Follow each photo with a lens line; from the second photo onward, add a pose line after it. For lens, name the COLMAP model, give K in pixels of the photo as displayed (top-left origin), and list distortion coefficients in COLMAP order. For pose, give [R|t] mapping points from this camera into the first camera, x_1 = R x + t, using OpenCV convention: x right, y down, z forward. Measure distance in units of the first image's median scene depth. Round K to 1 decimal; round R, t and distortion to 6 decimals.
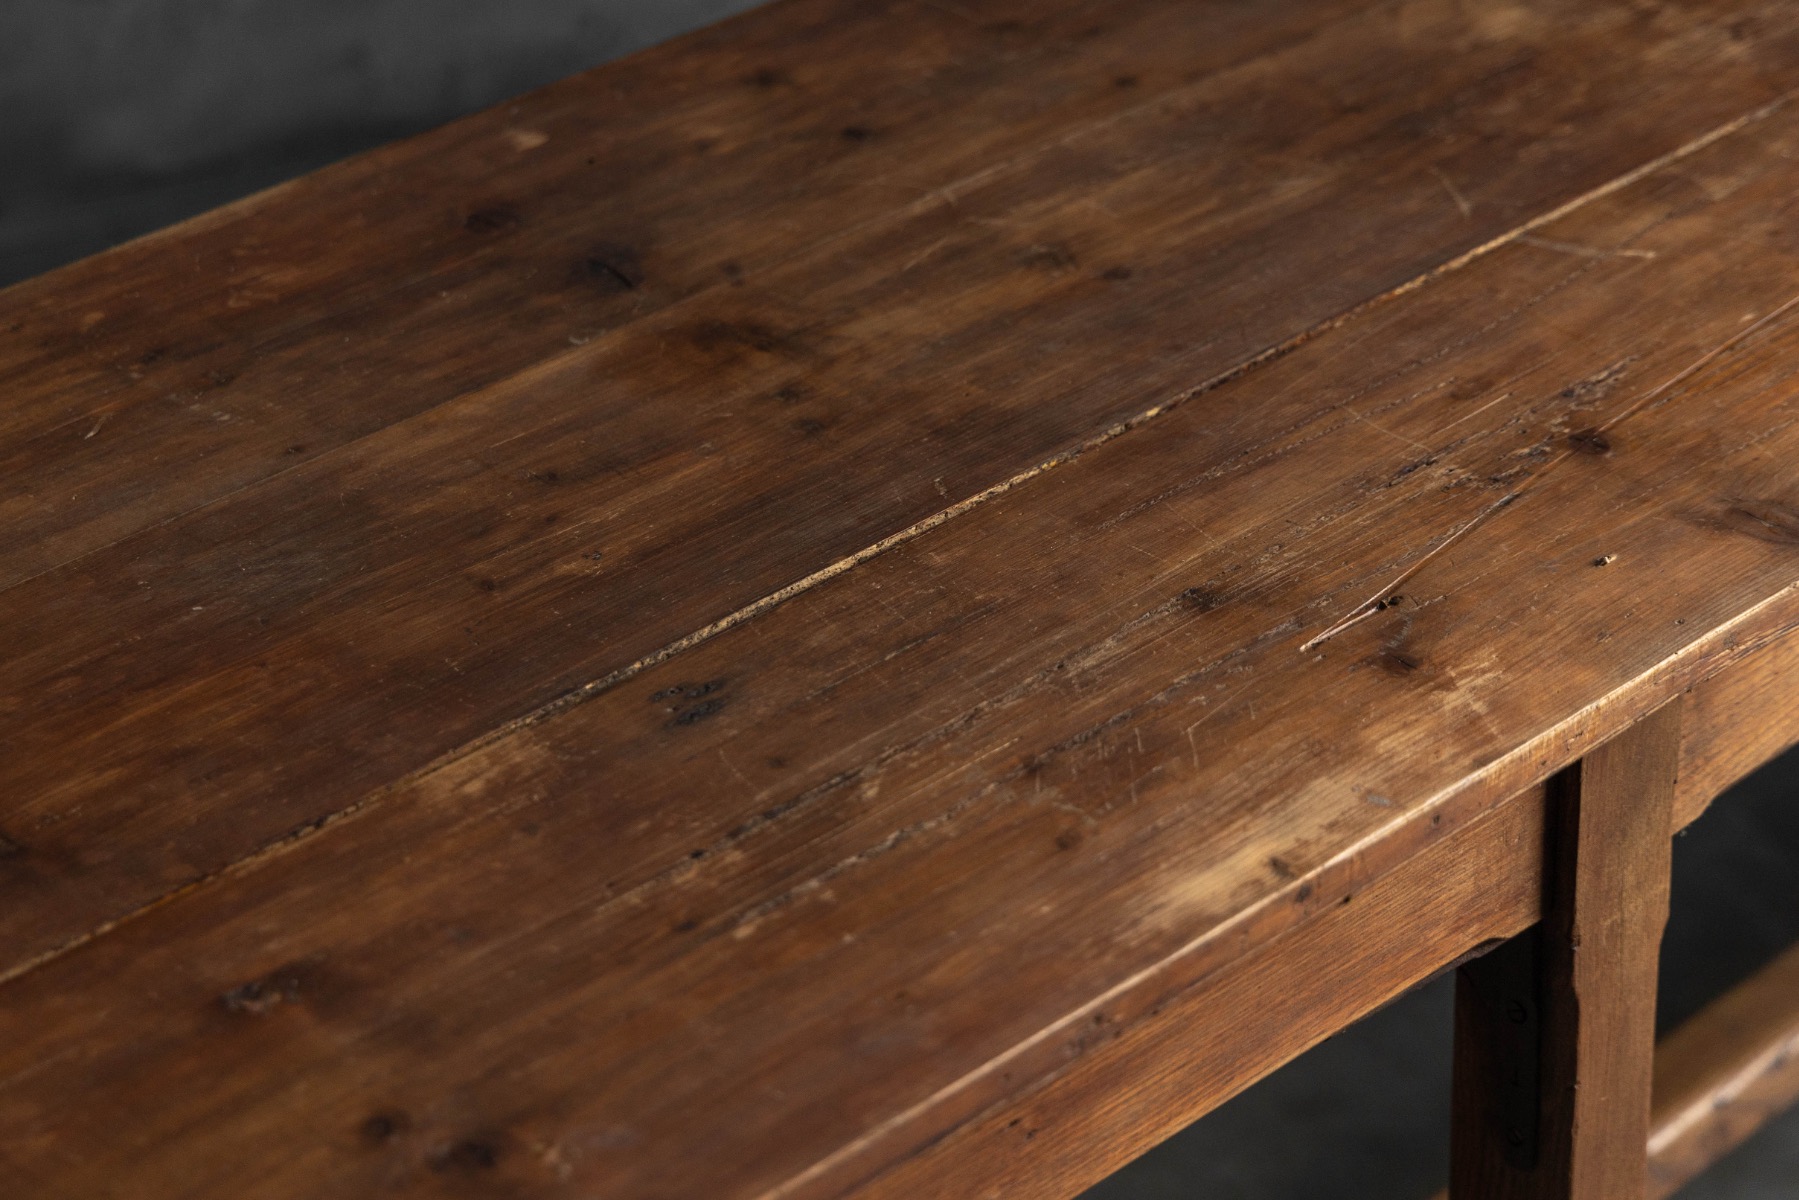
lens RADIAL K [[4108.6, 0, 899.5], [0, 4108.6, 600.0], [0, 0, 1]] dist [-0.014823, -0.045629]
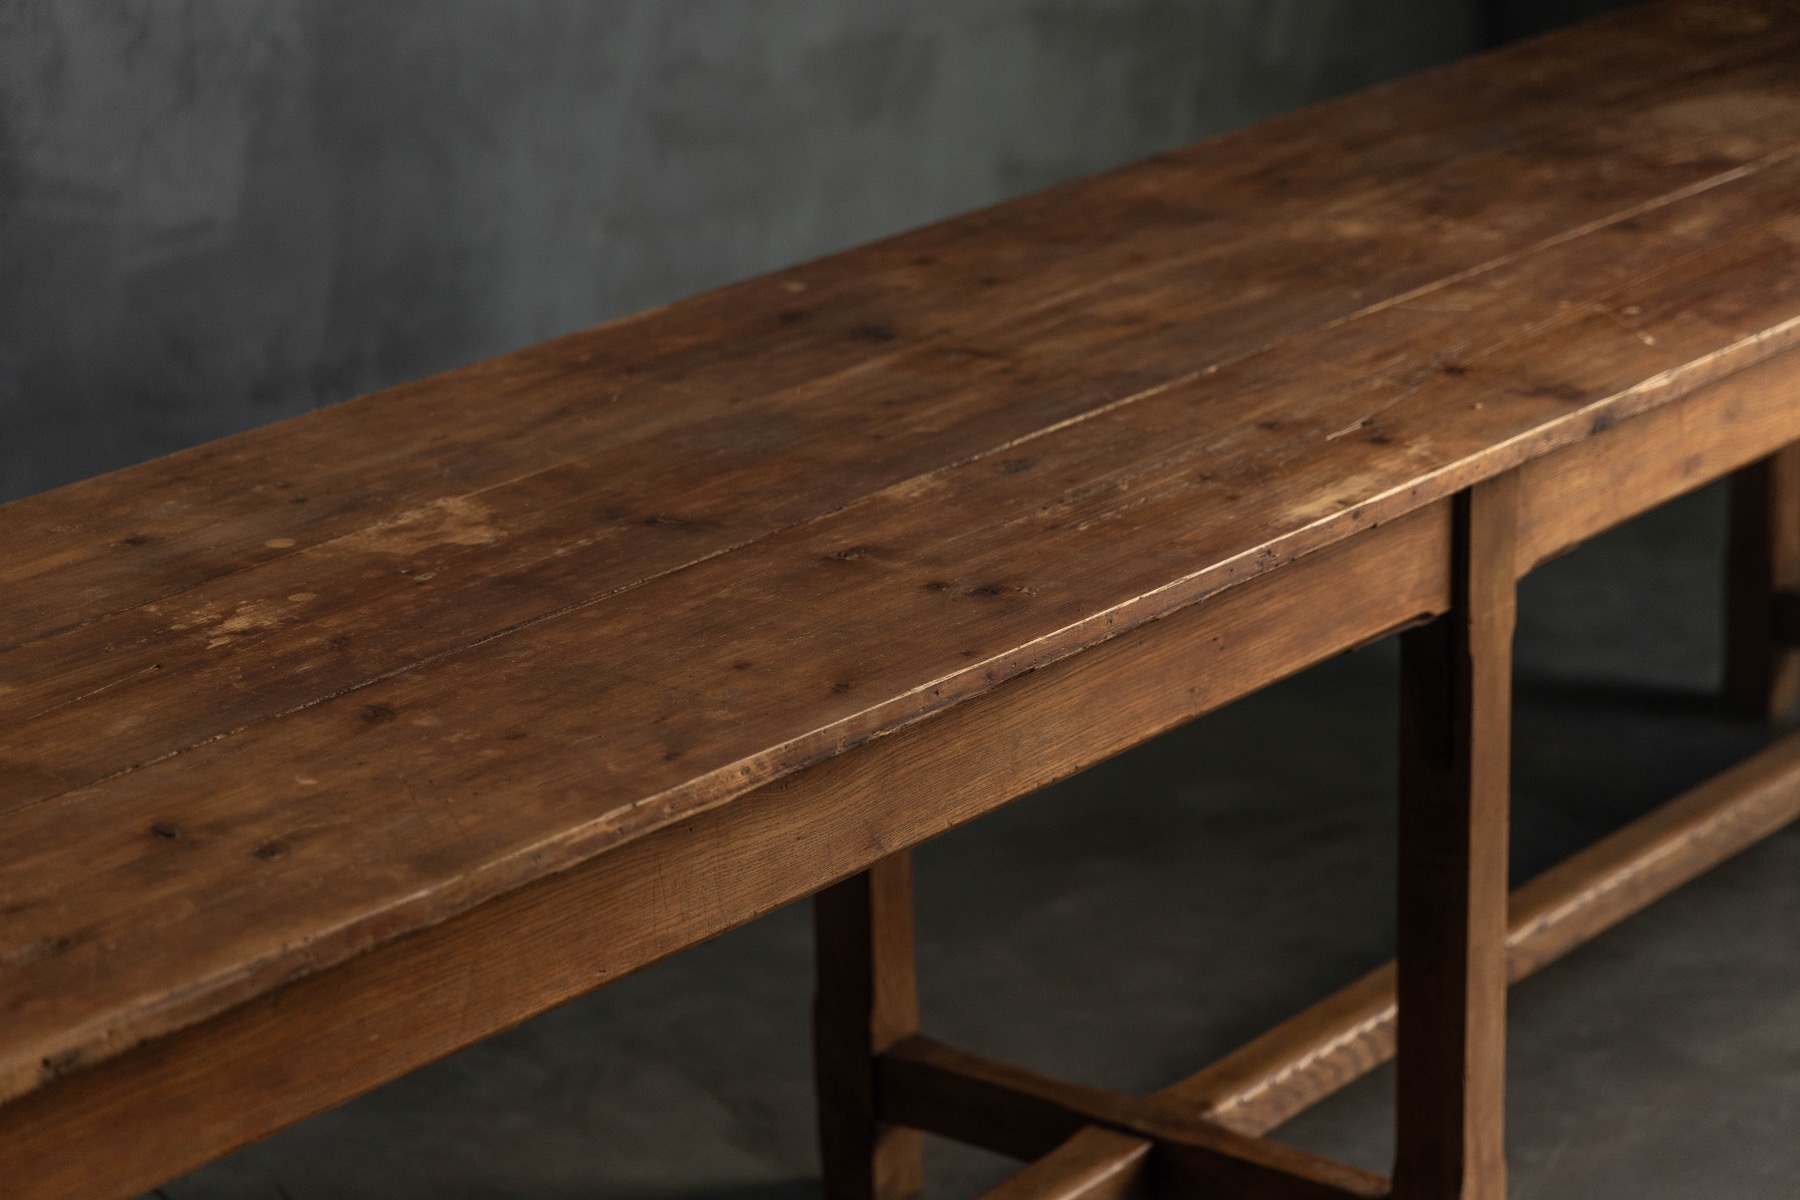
lens RADIAL K [[4110.9, 0, 900.0], [0, 4110.9, 600.0], [0, 0, 1]] dist [-0.014823, -0.045629]
pose [[0.994116, -0.023080, 0.105829, -0.289223], [0.042277, 0.982217, -0.182927, 0.407885], [-0.099725, 0.186325, 0.977414, -0.787718]]
